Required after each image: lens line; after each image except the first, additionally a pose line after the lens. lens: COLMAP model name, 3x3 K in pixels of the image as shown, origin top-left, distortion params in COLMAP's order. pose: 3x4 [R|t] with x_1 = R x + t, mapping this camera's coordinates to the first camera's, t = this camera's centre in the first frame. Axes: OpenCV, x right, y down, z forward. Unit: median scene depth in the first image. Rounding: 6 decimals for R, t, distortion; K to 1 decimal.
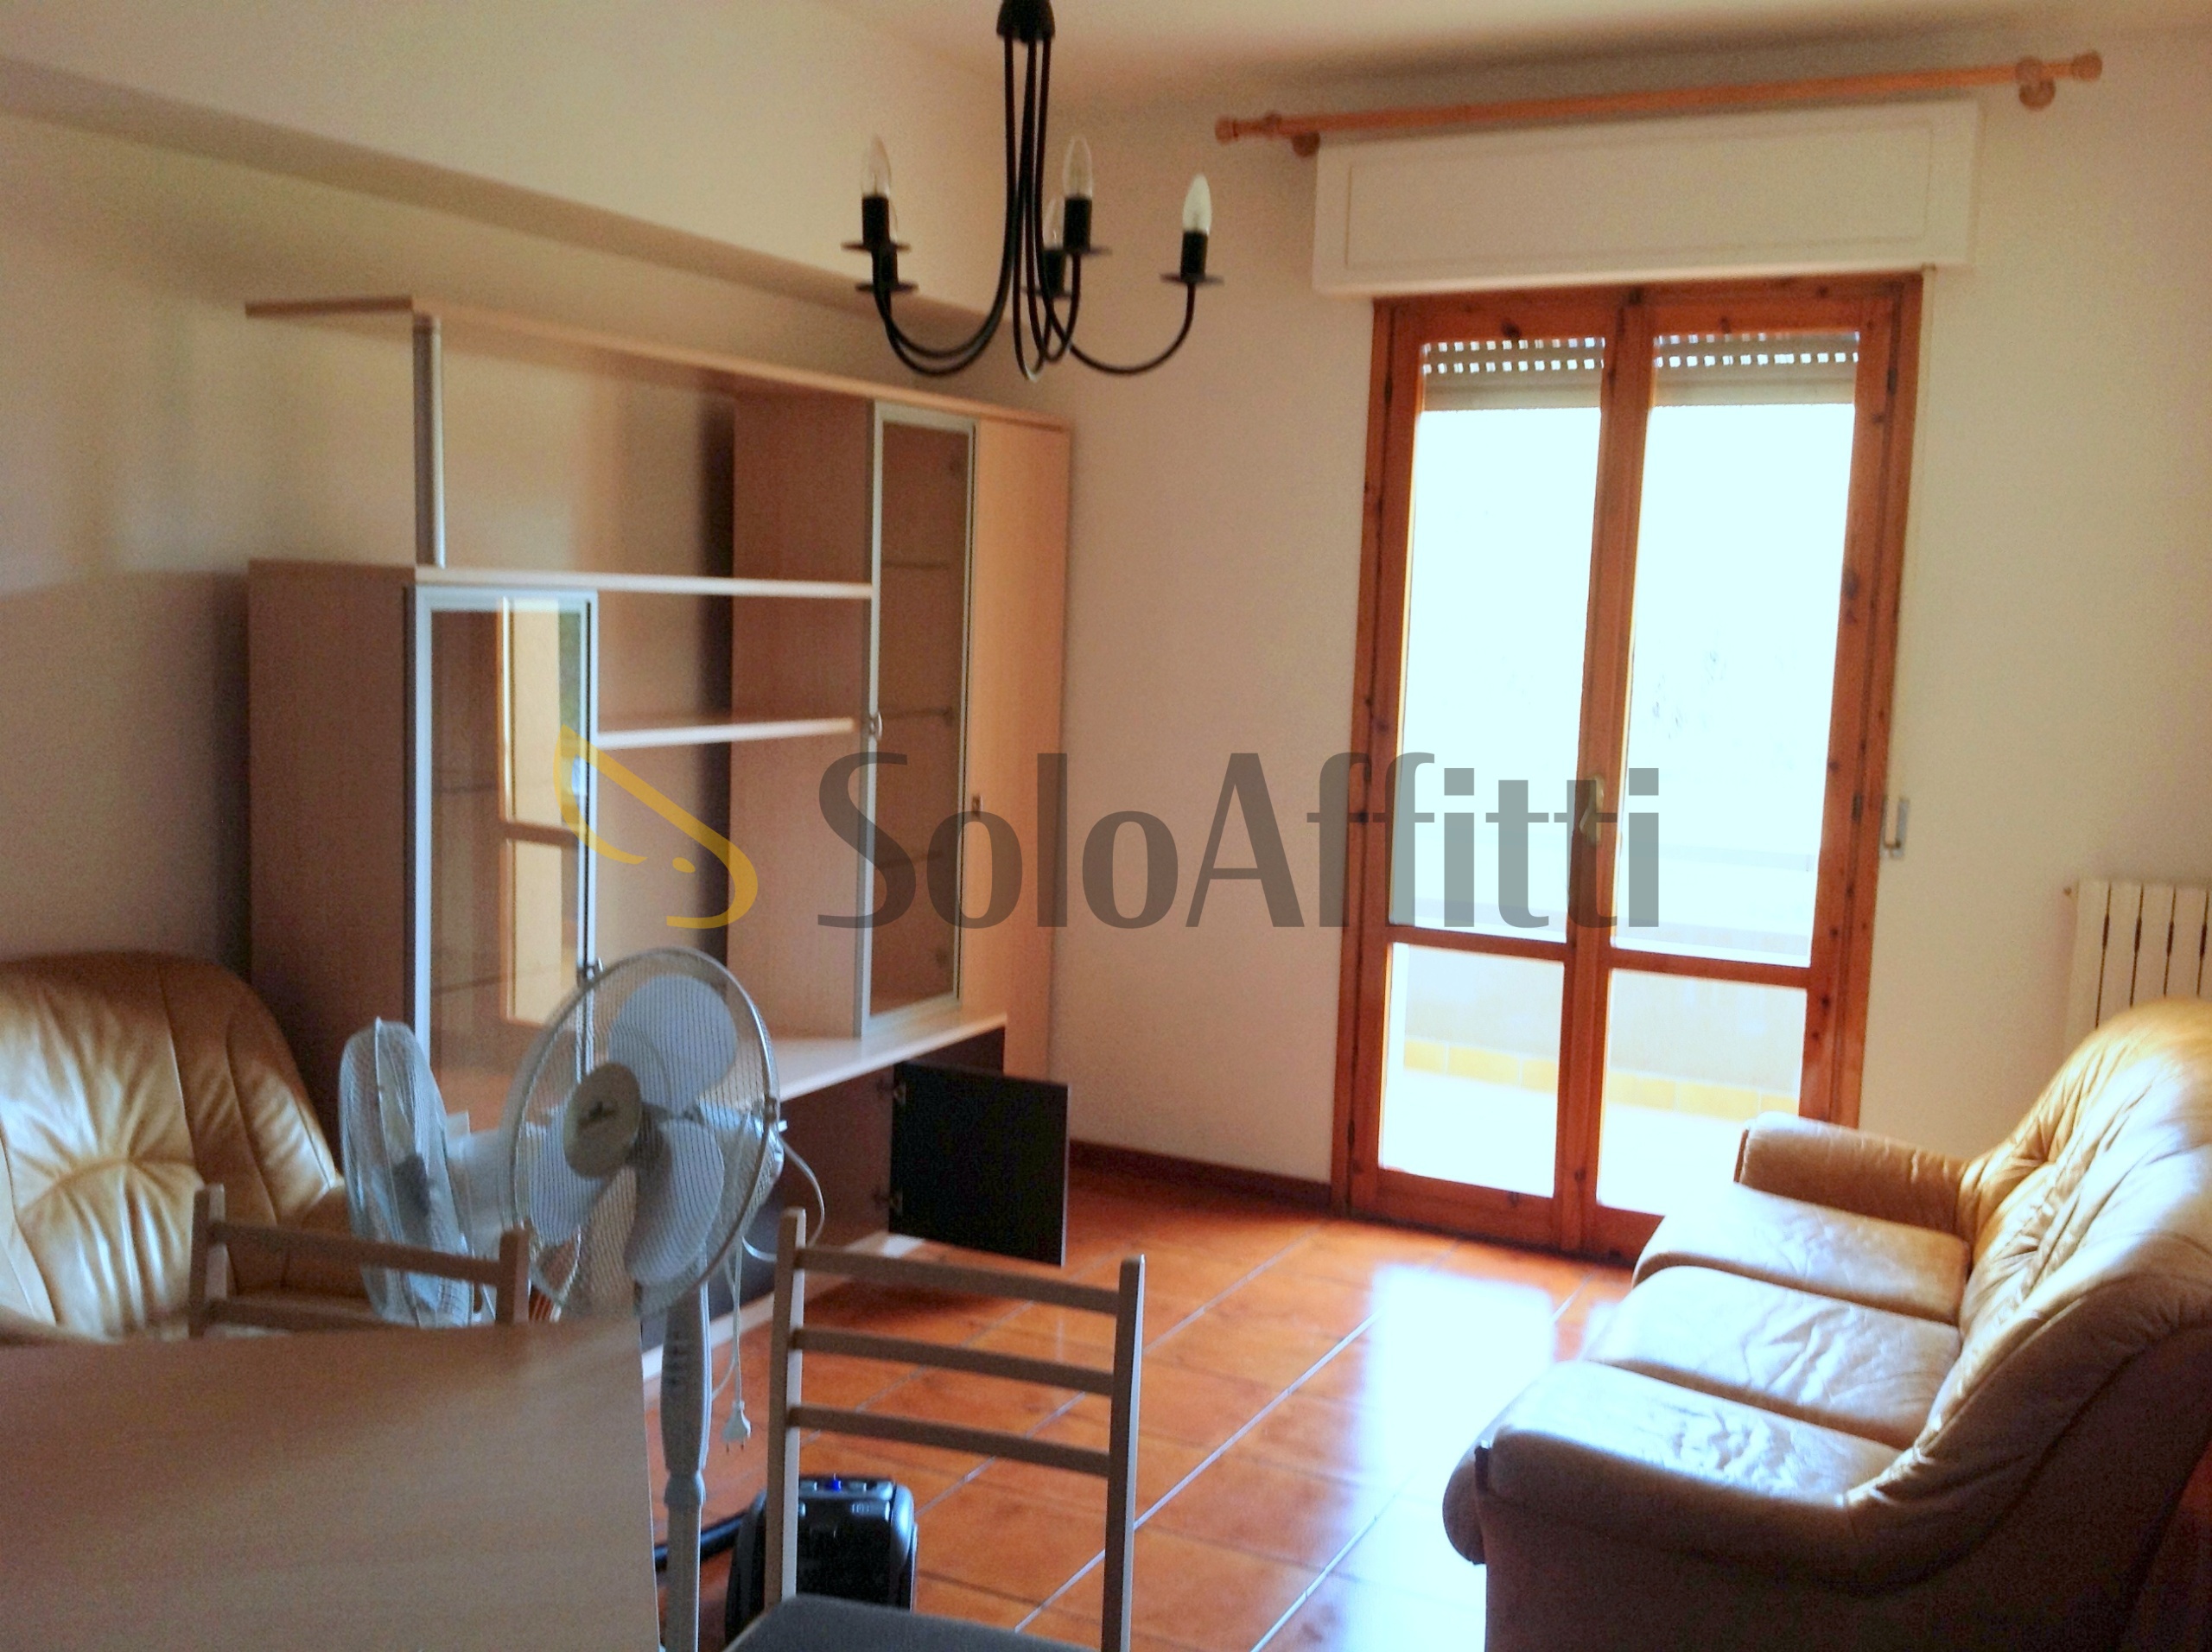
lens RADIAL K [[2090.7, 0, 1106.0], [0, 2090.7, 826.0], [0, 0, 1]] dist [0.200904, -0.426501]
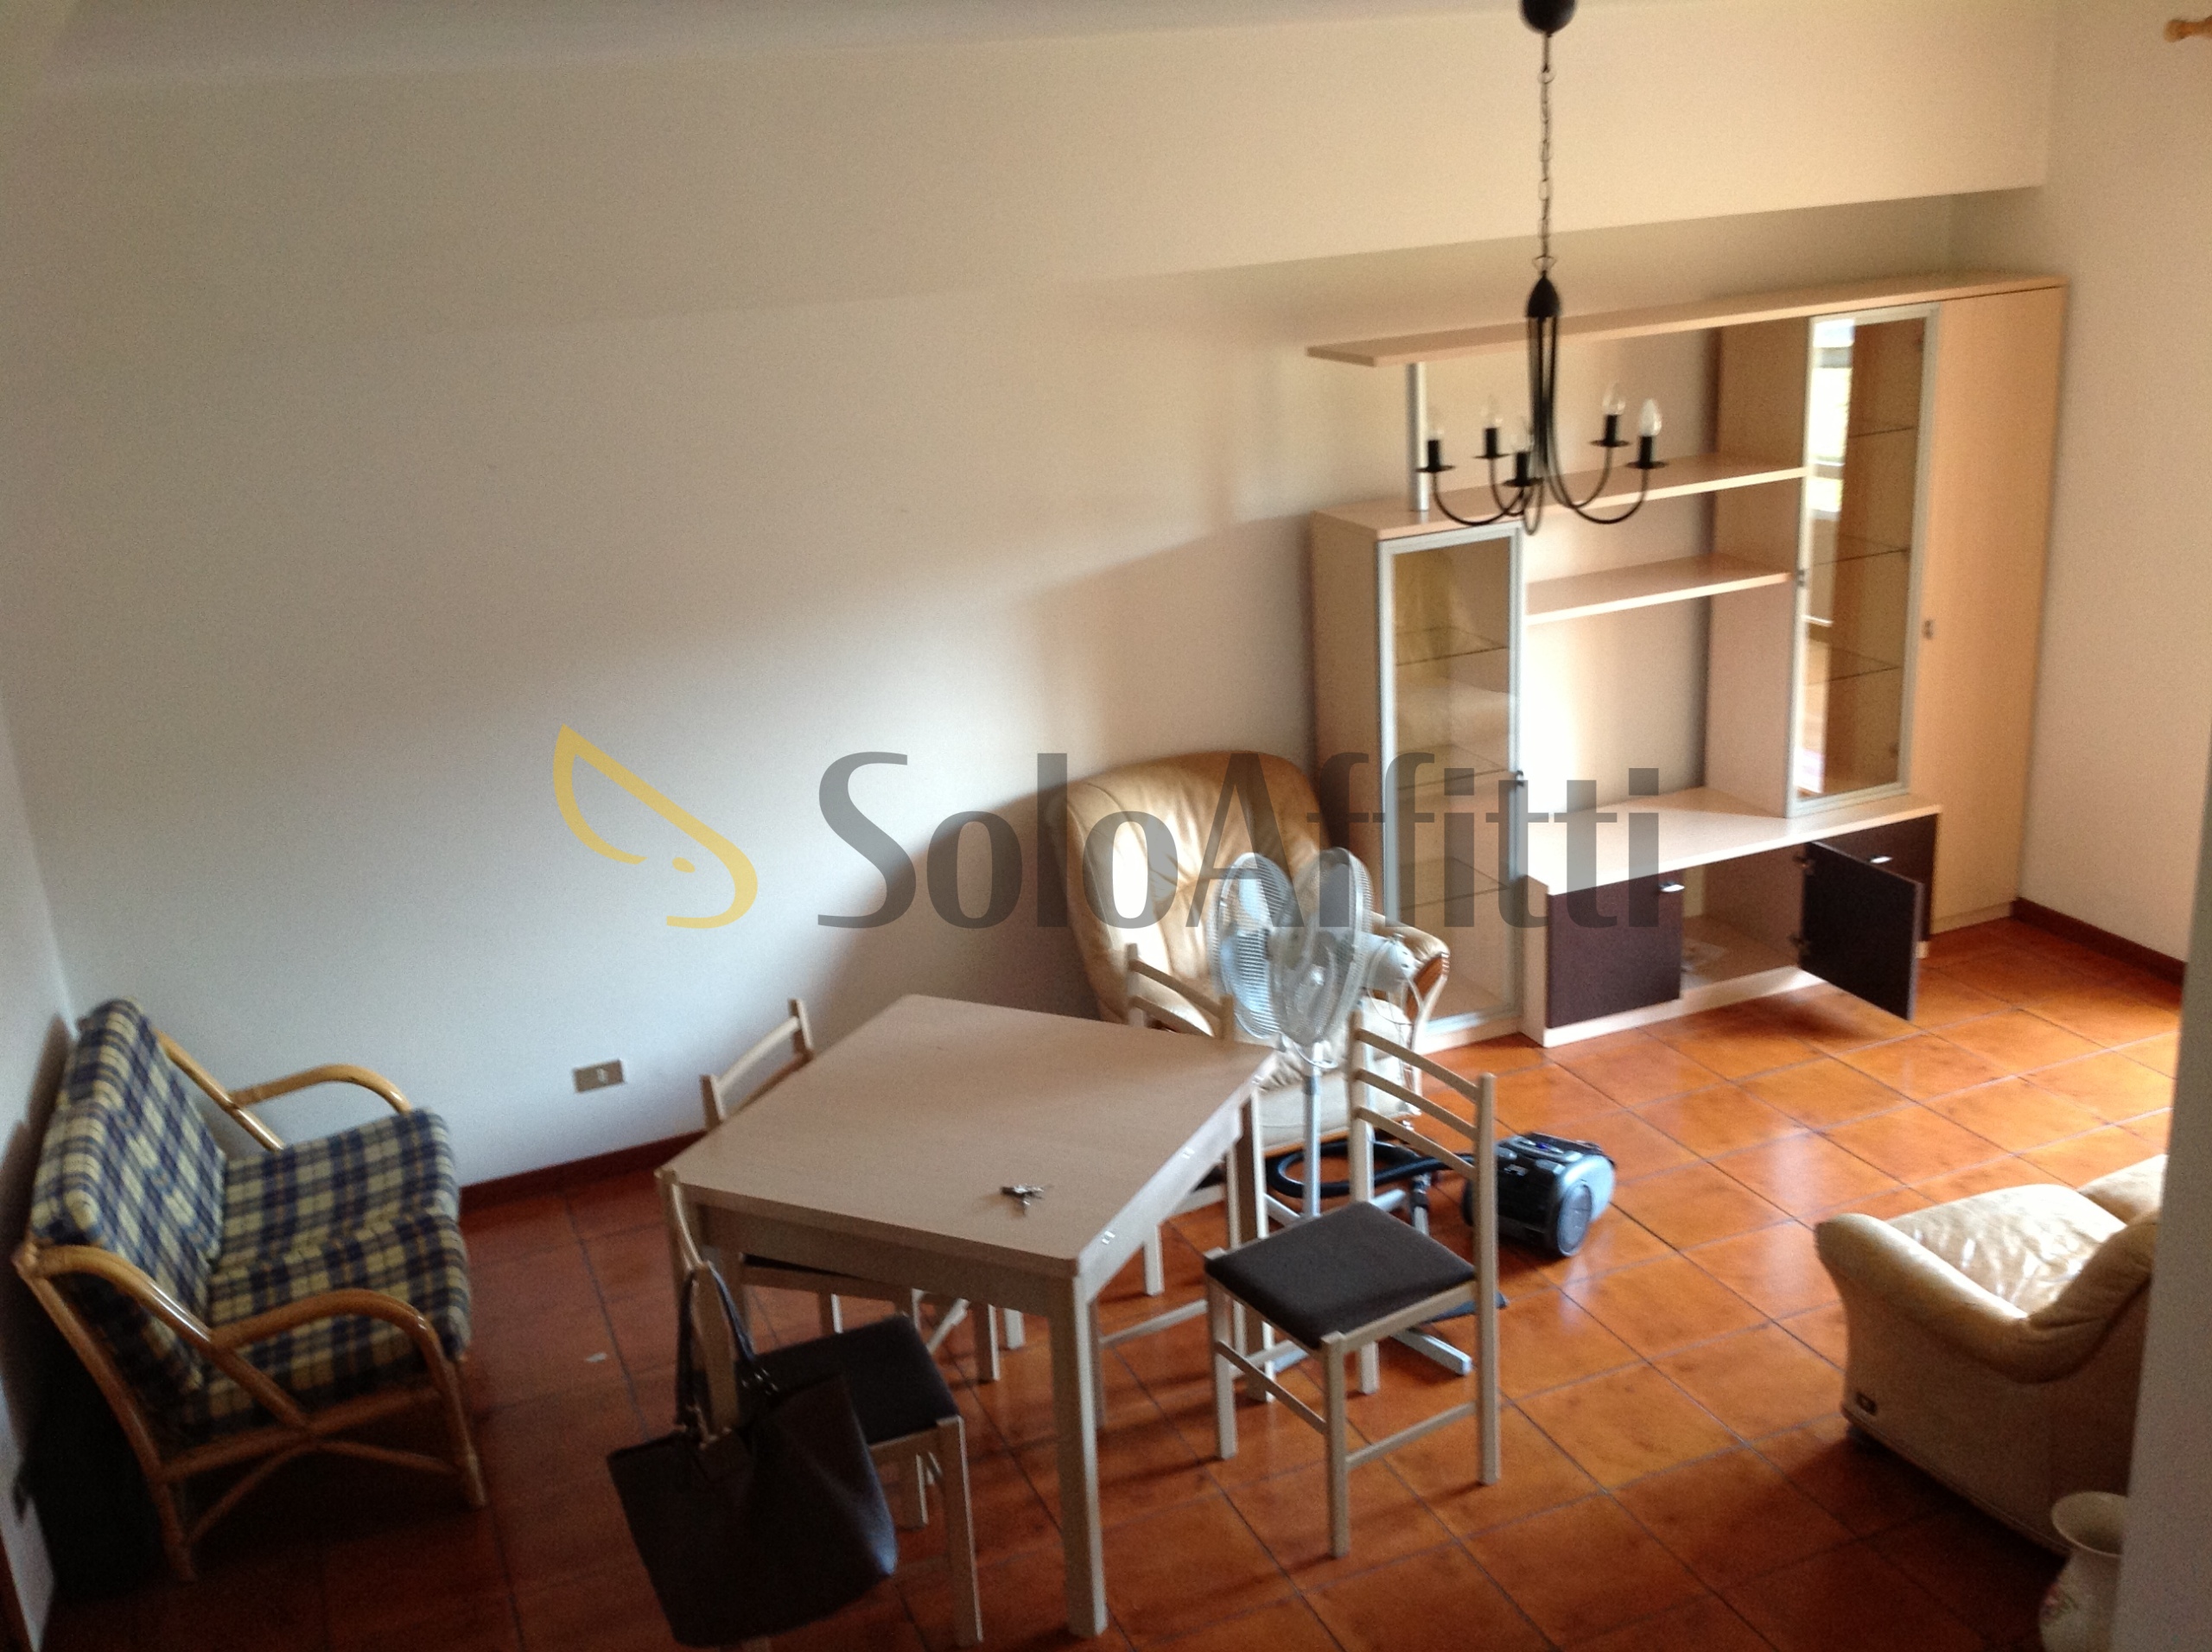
lens RADIAL K [[2090.7, 0, 1106.0], [0, 2090.7, 826.0], [0, 0, 1]] dist [0.200904, -0.426501]
pose [[0.751390, 0.125639, -0.647787, 0.444672], [0.019242, 0.977117, 0.211833, -0.191912], [0.659578, -0.171634, 0.731778, -0.244788]]
